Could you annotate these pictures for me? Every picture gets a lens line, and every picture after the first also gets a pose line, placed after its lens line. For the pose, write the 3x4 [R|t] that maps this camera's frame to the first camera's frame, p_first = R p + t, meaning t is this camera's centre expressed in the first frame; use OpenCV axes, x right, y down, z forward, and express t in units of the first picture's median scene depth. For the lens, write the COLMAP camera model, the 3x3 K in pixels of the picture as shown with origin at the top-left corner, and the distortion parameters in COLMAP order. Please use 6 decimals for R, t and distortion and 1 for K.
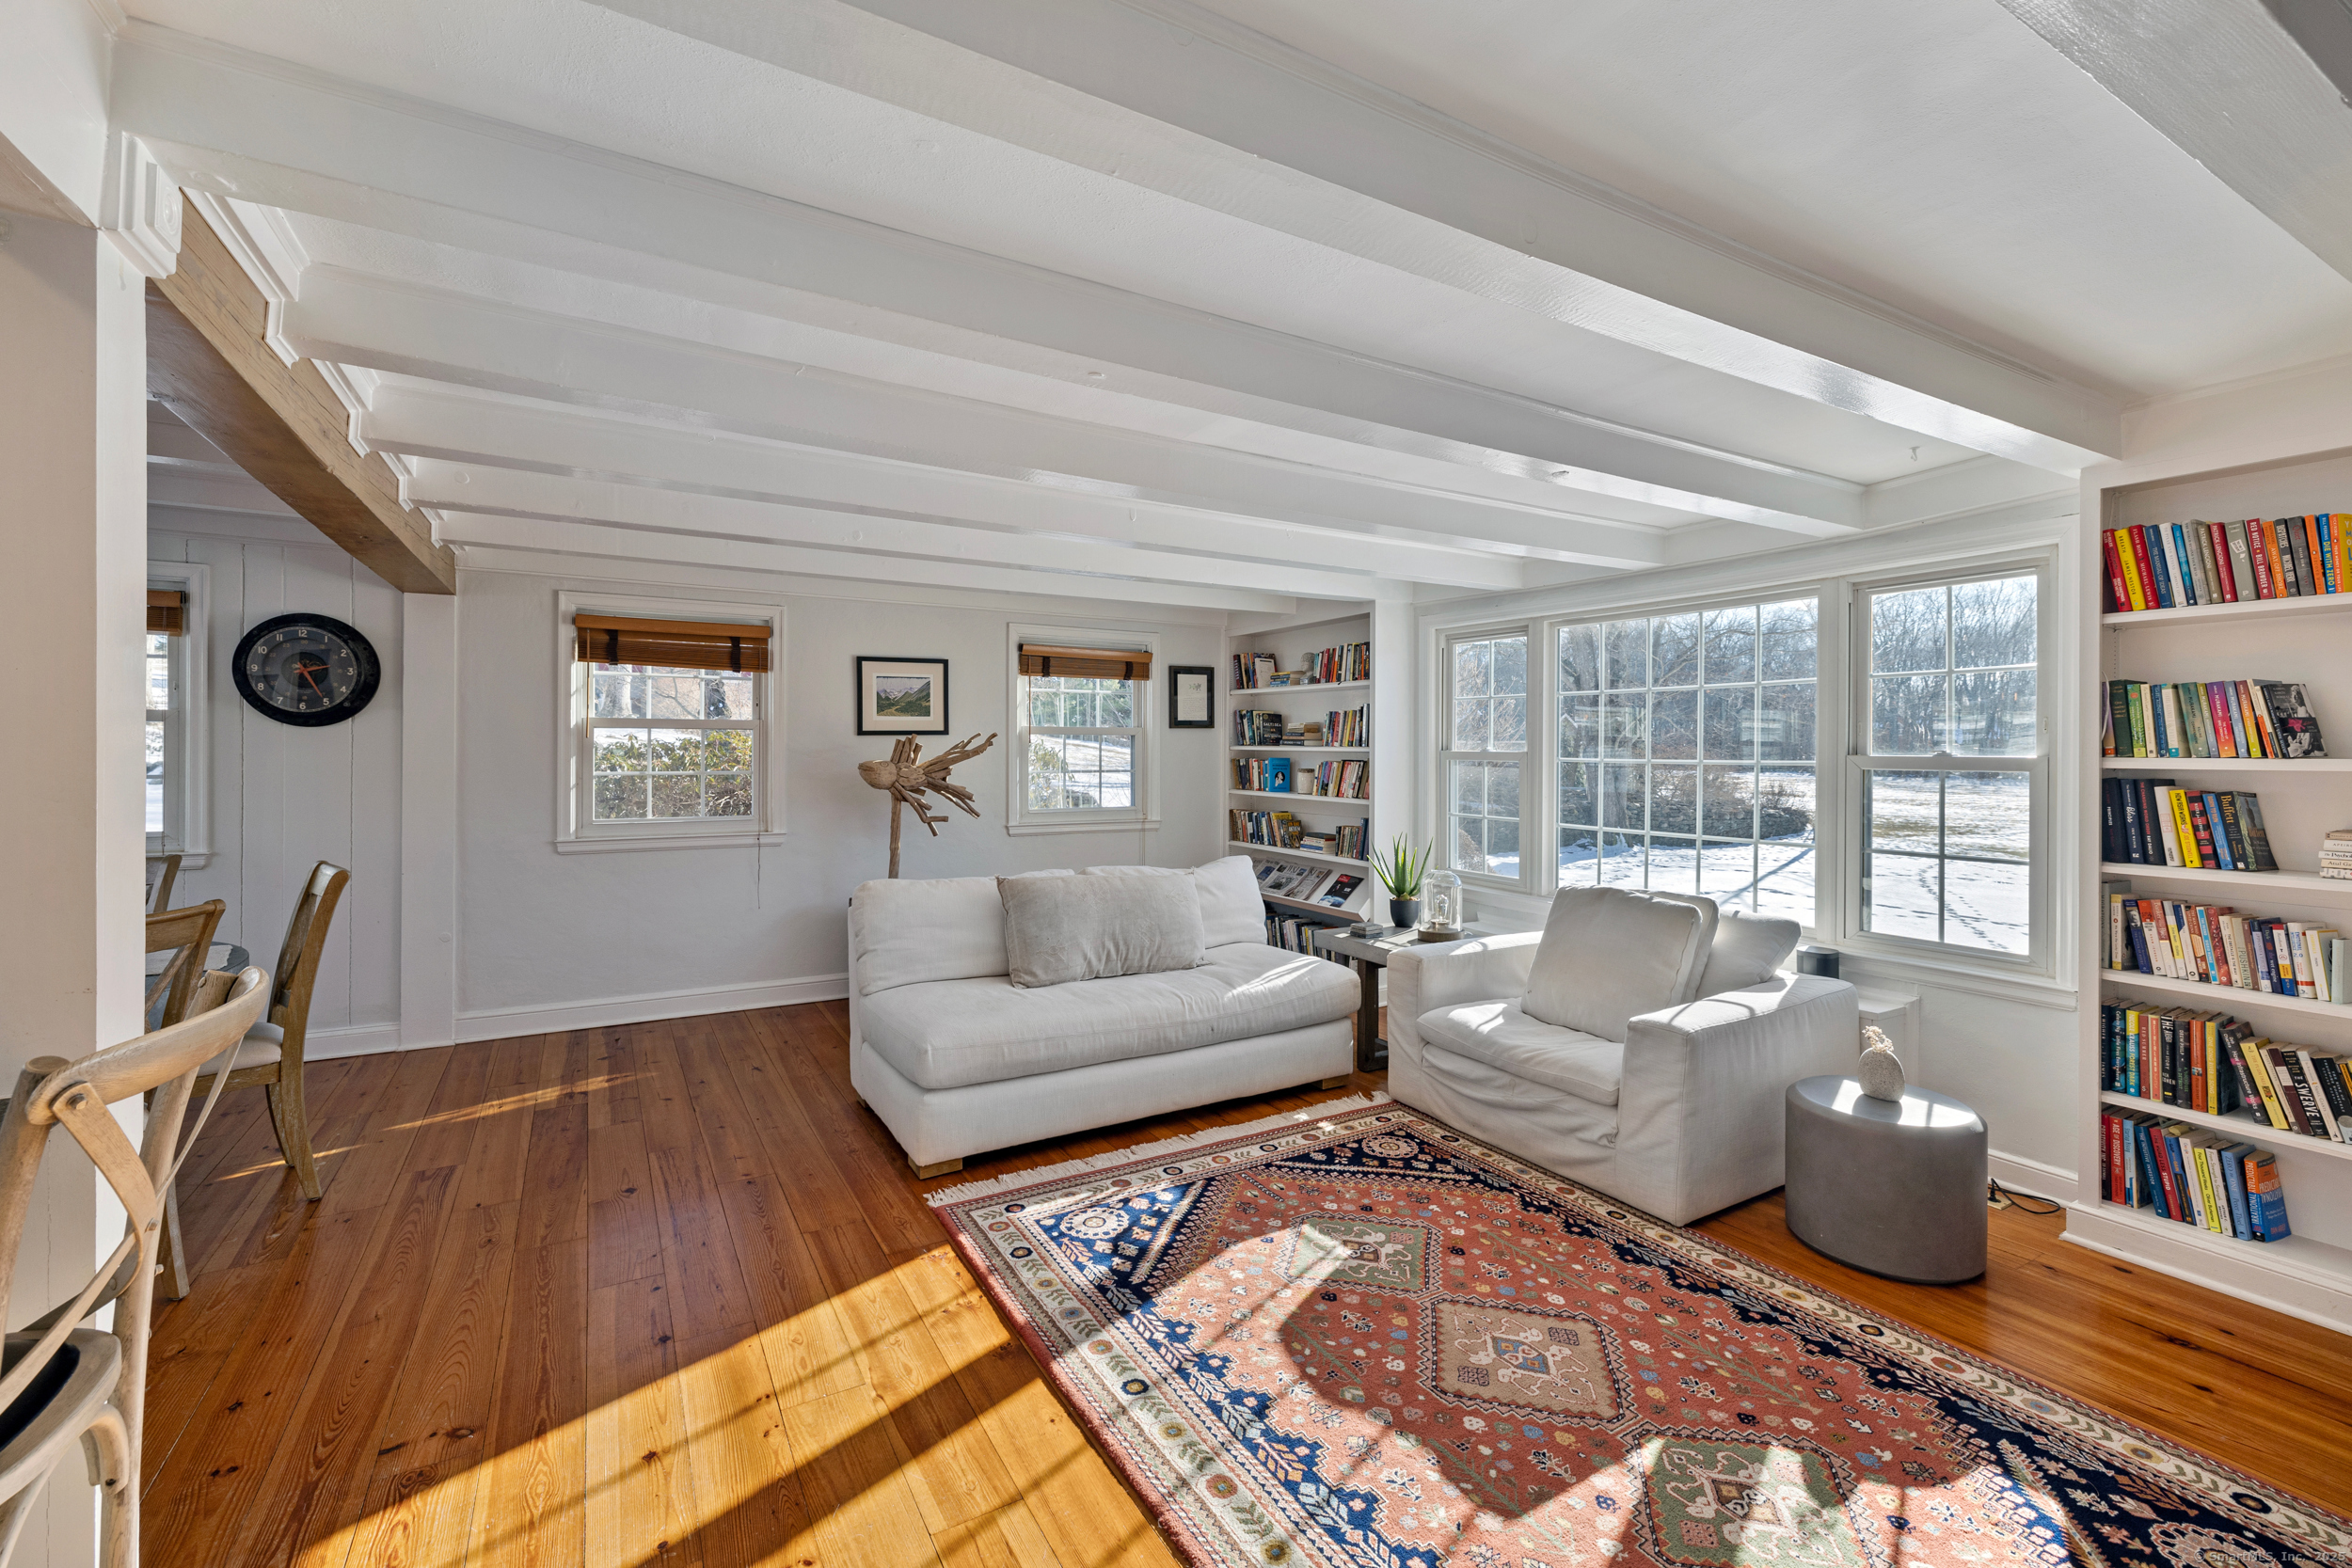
lens RADIAL K [[990.4, 0, 1183.5], [0, 990.4, 753.5], [0, 0, 1]] dist [0.003486, 0.000777]
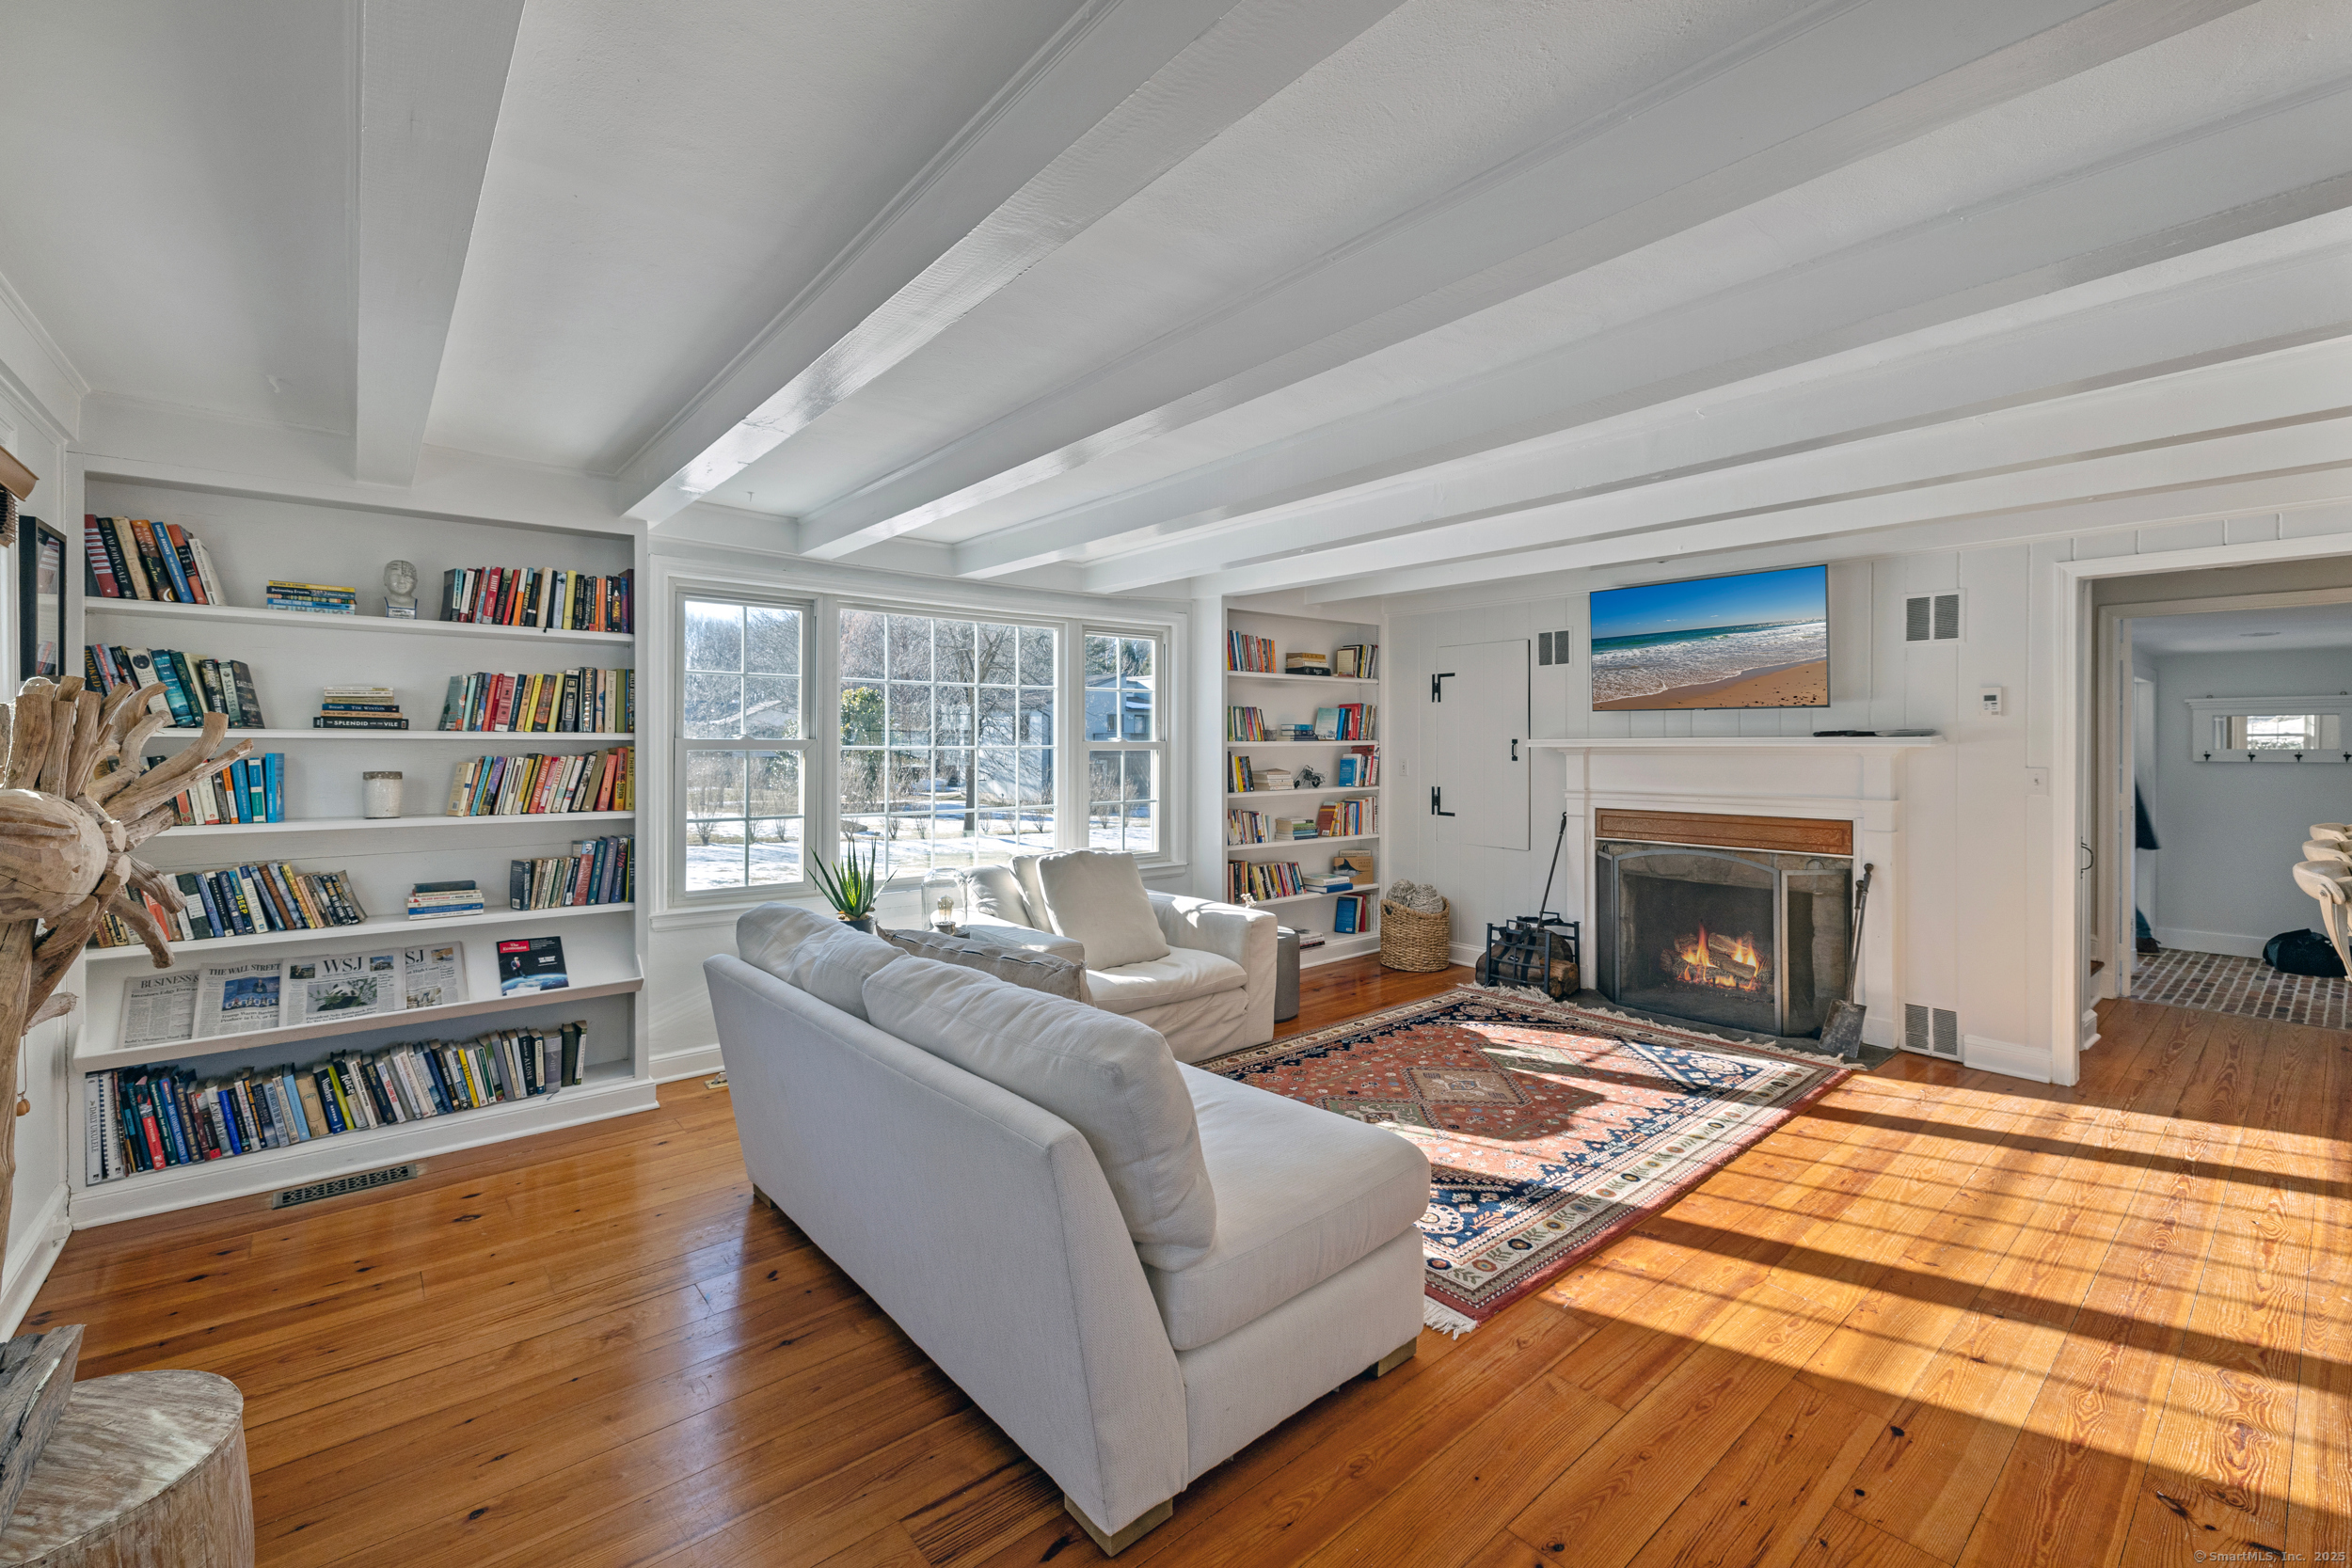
lens RADIAL K [[990.4, 0, 1150.9], [0, 990.4, 752.7], [0, 0, 1]] dist [0.003486, 0.000777]
pose [[-0.152146, -0.017284, 0.988207, -1.041126], [0.001067, 0.999844, 0.017652, -0.009450], [-0.988358, 0.003740, -0.152103, 1.455154]]
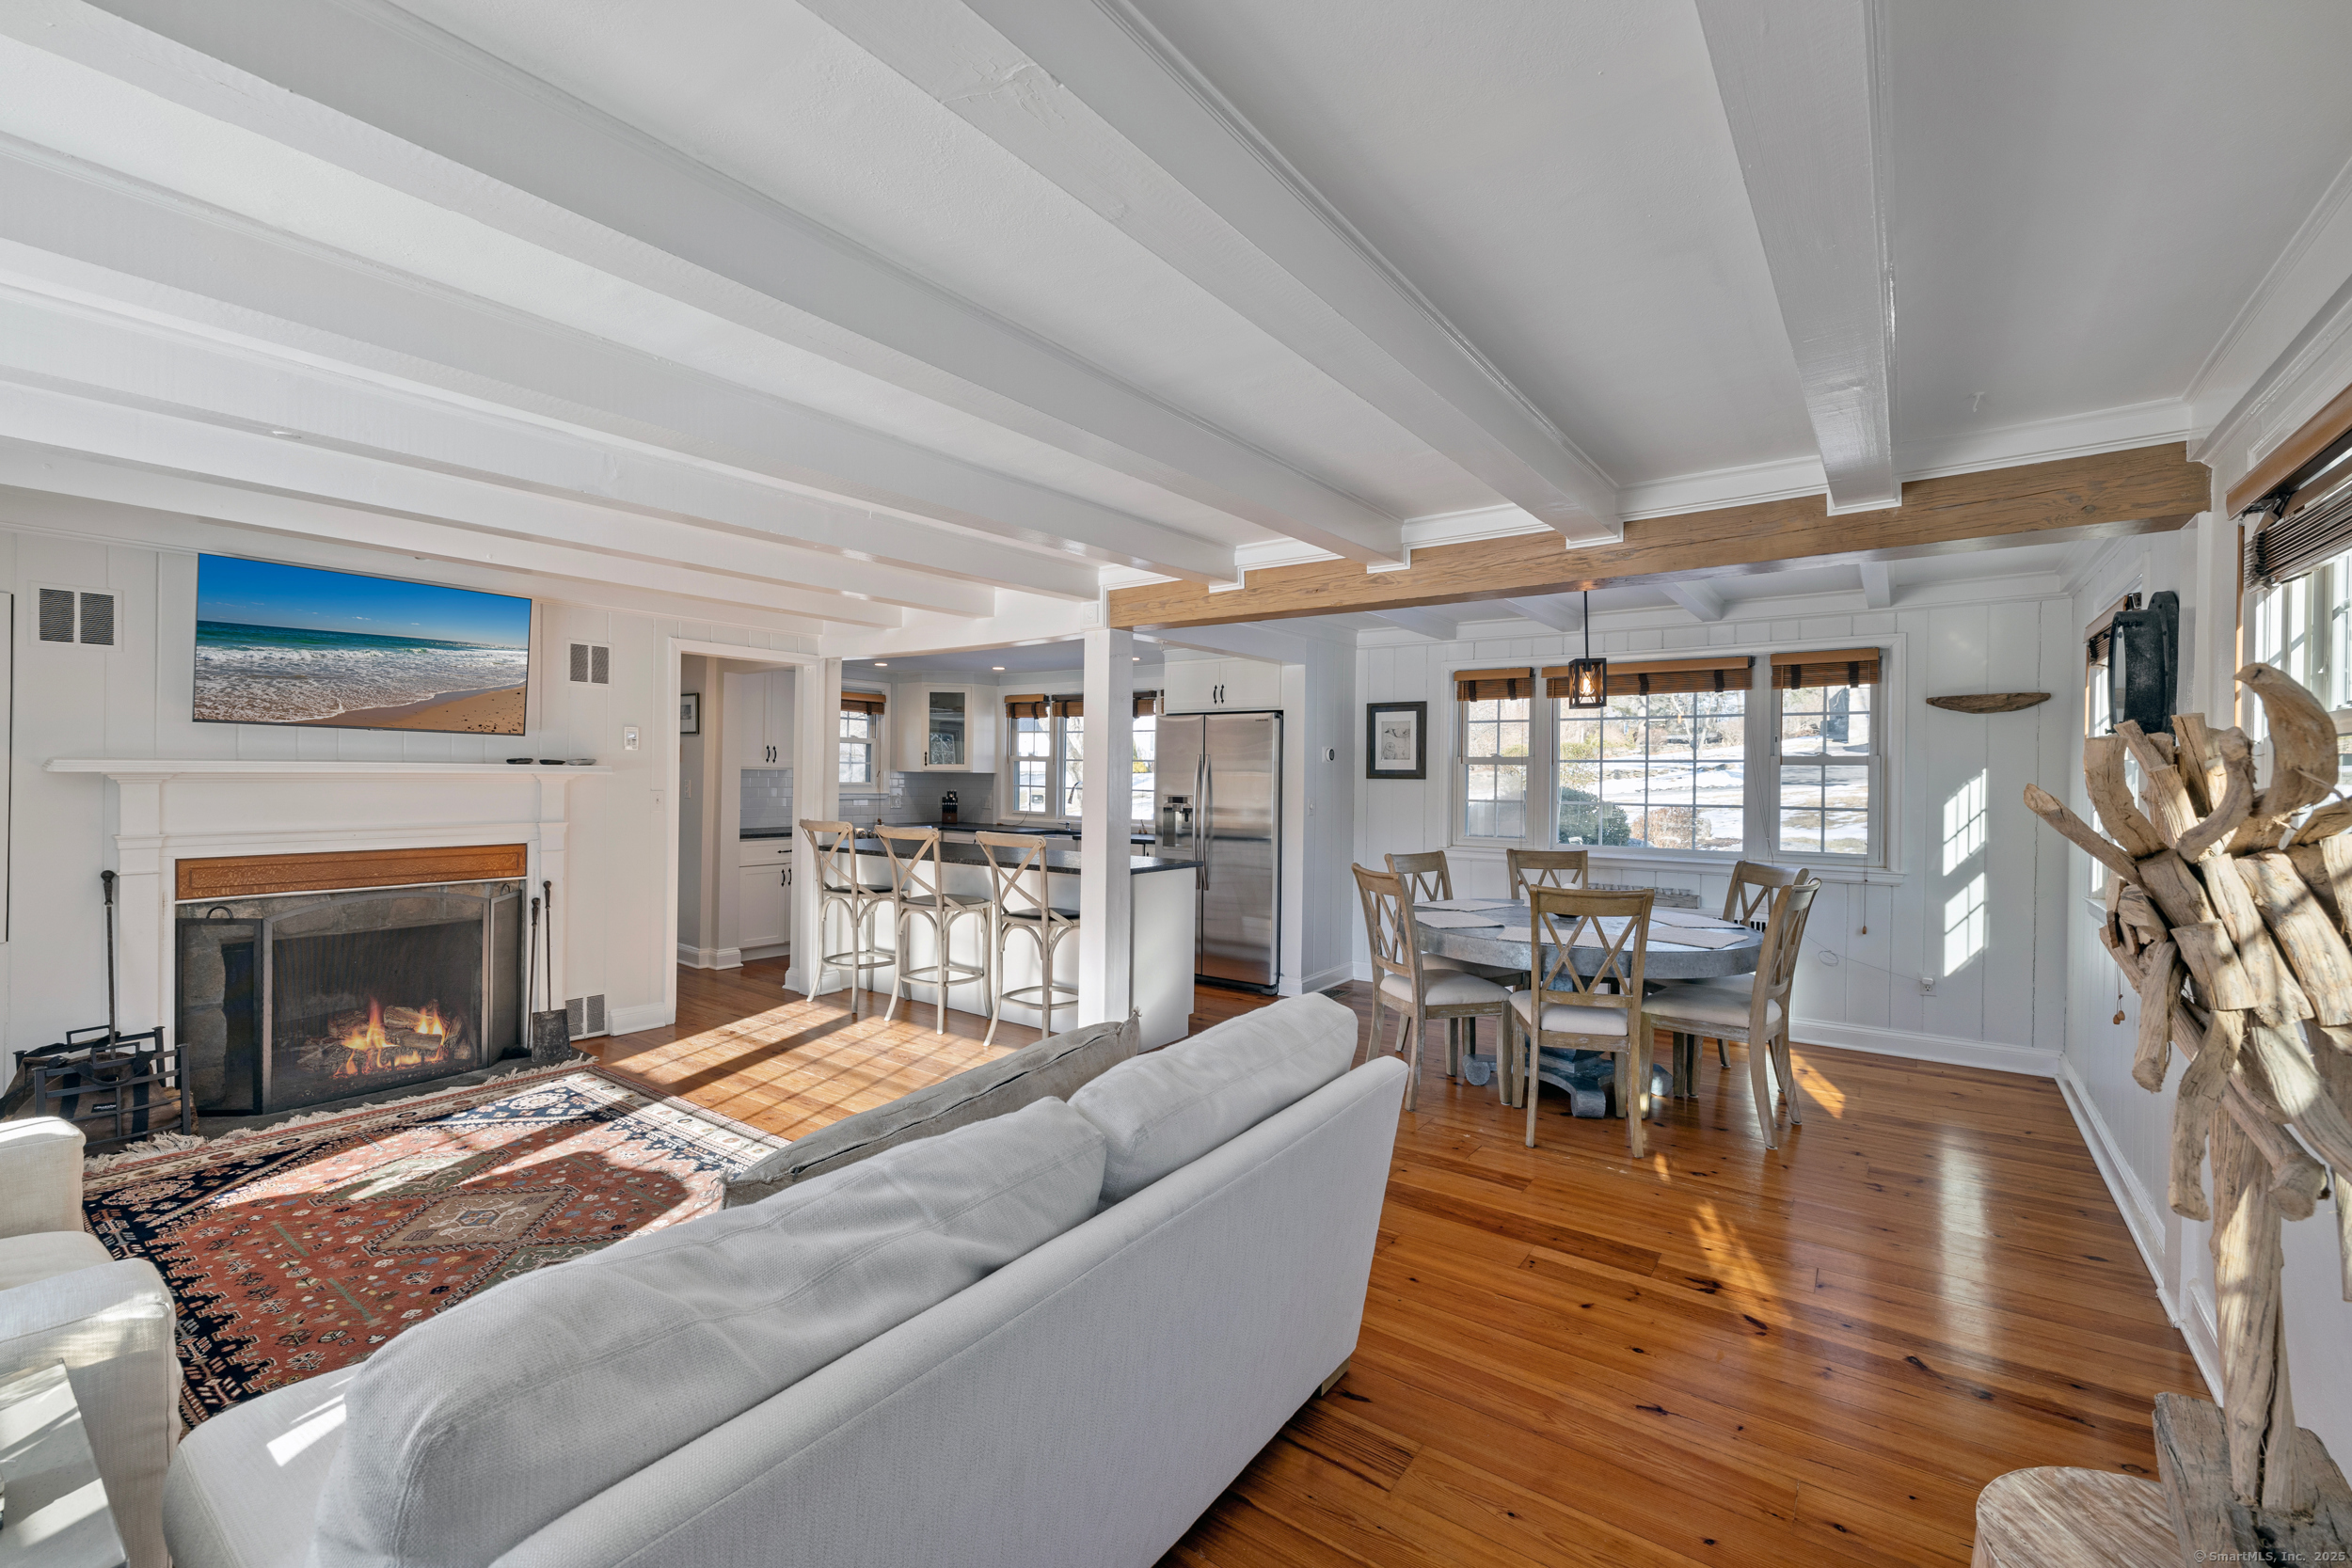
lens RADIAL K [[990.4, 0, 1168.2], [0, 990.4, 799.4], [0, 0, 1]] dist [0.003486, 0.000777]
pose [[-0.921036, -0.009222, -0.389367, 0.007259], [-0.019191, 0.999580, 0.021720, -0.004415], [0.389004, 0.027477, -0.920826, 2.077880]]
